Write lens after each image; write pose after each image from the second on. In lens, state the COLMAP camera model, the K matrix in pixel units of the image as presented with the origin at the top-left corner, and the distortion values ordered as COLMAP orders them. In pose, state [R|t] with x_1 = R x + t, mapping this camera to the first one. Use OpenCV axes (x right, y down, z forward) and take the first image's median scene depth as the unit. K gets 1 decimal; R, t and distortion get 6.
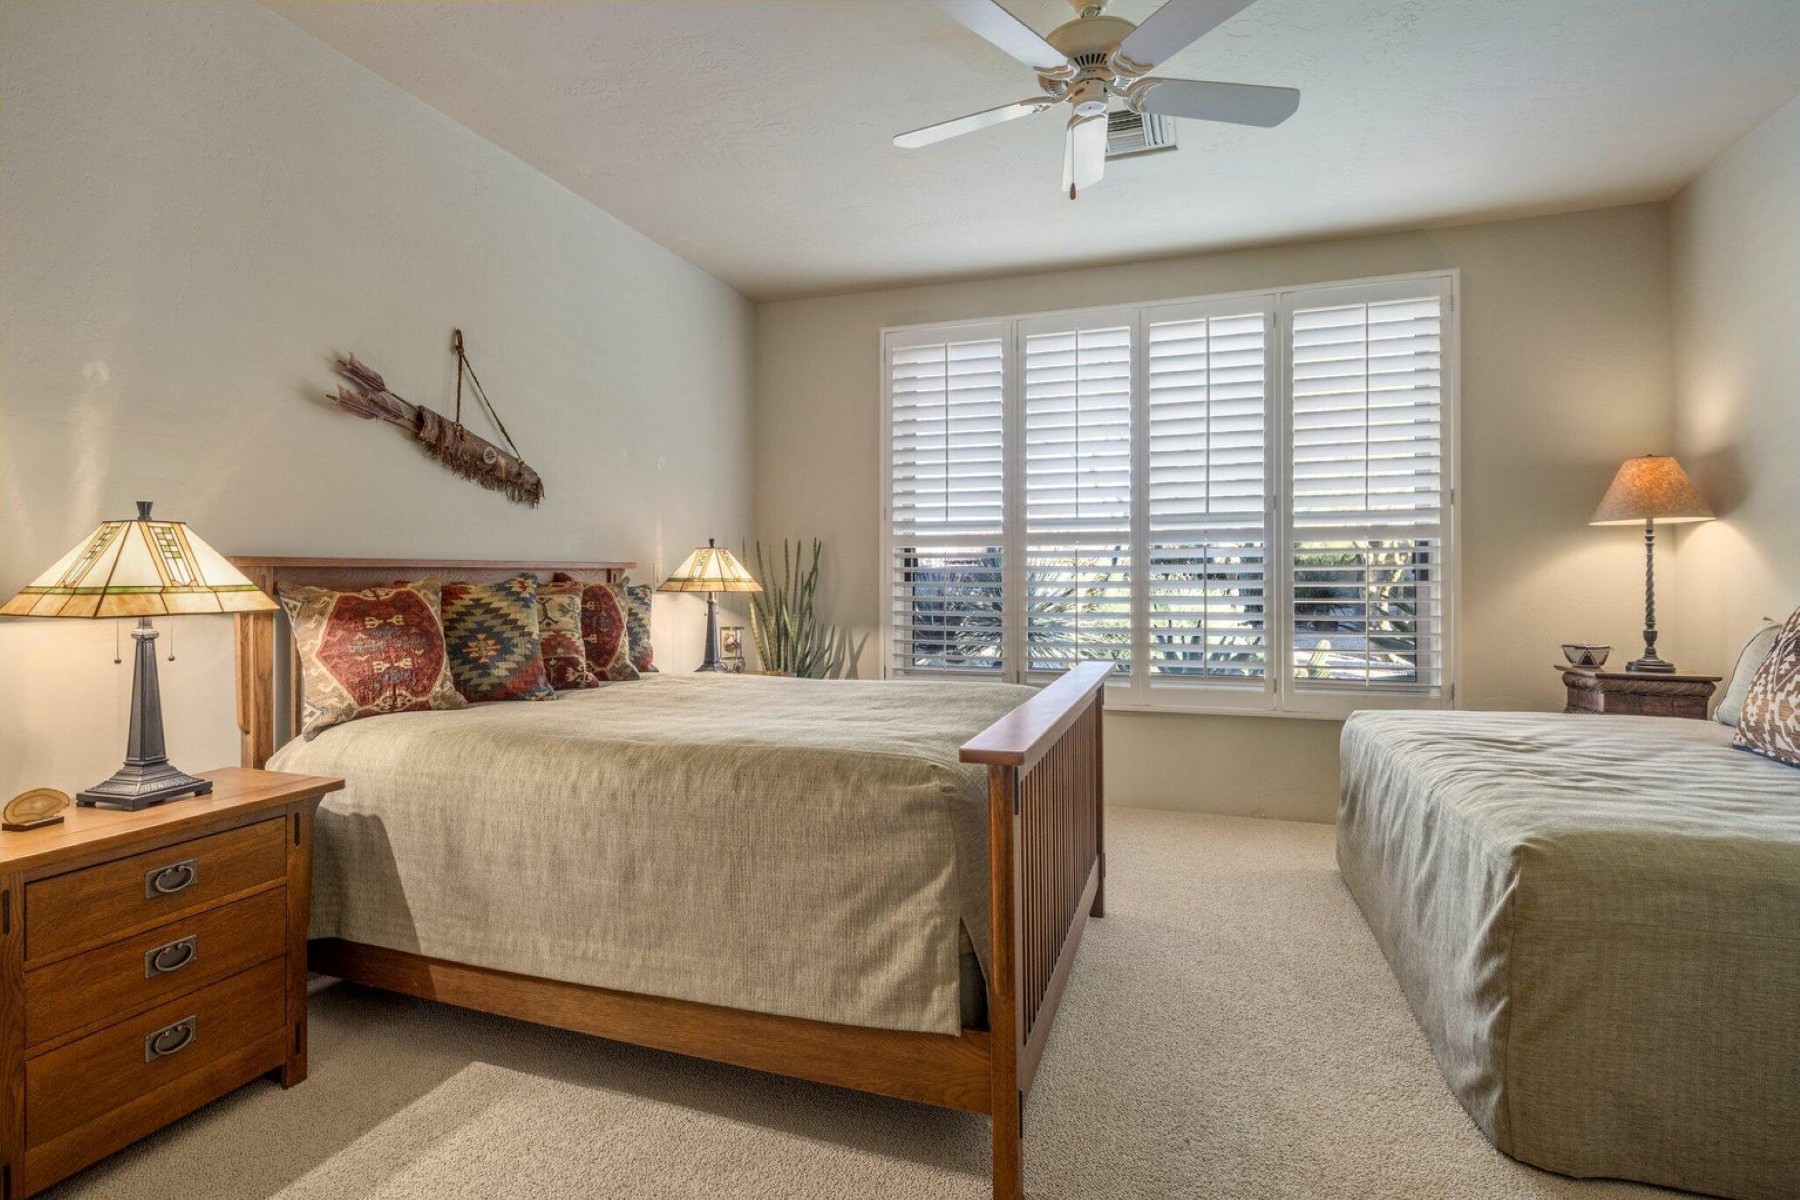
lens RADIAL K [[887.6, 0, 897.3], [0, 887.6, 569.6], [0, 0, 1]] dist [0.000516, -0.002005]
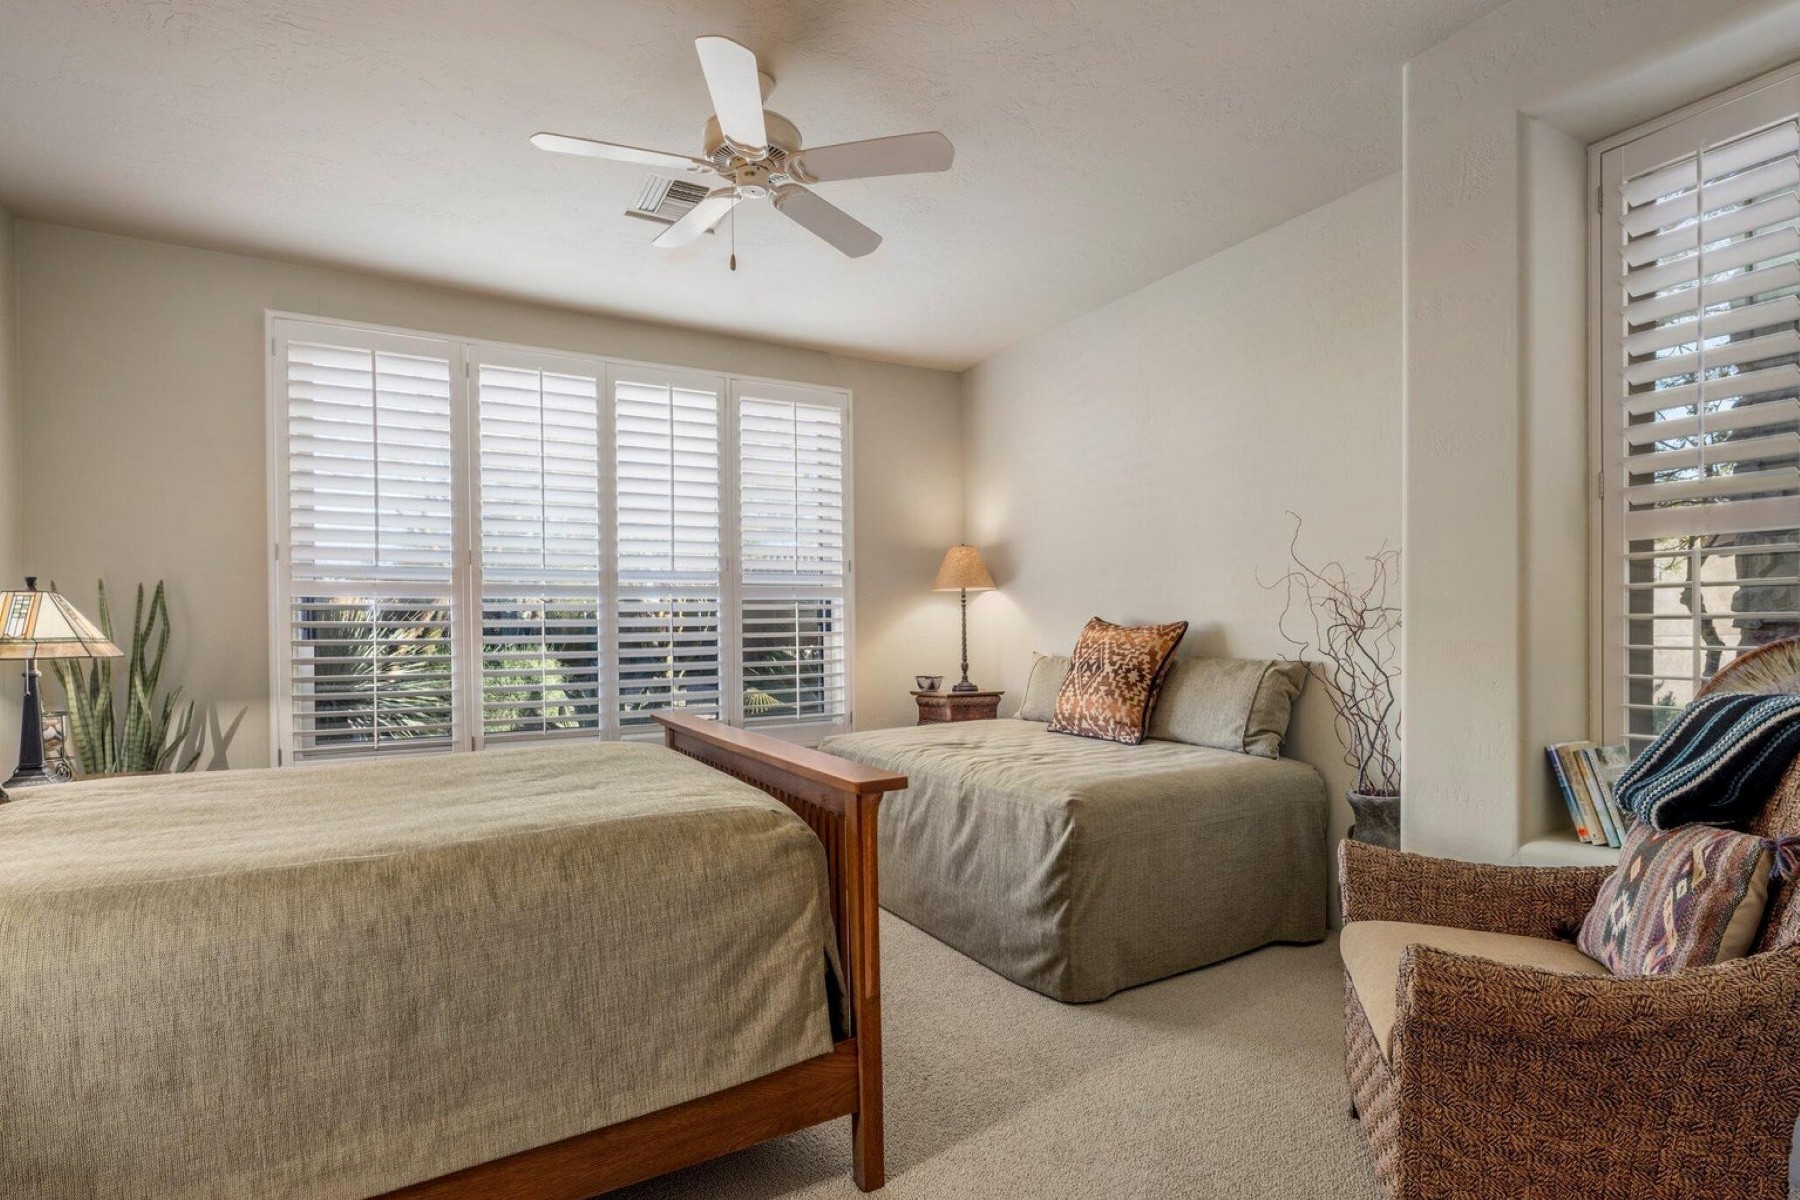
lens RADIAL K [[887.6, 0, 907.3], [0, 887.6, 630.3], [0, 0, 1]] dist [0.000516, -0.002005]
pose [[0.649575, -0.008098, 0.760254, -0.495573], [0.004288, 0.999966, 0.006987, 0.004083], [-0.760285, -0.001279, 0.649588, 0.164920]]
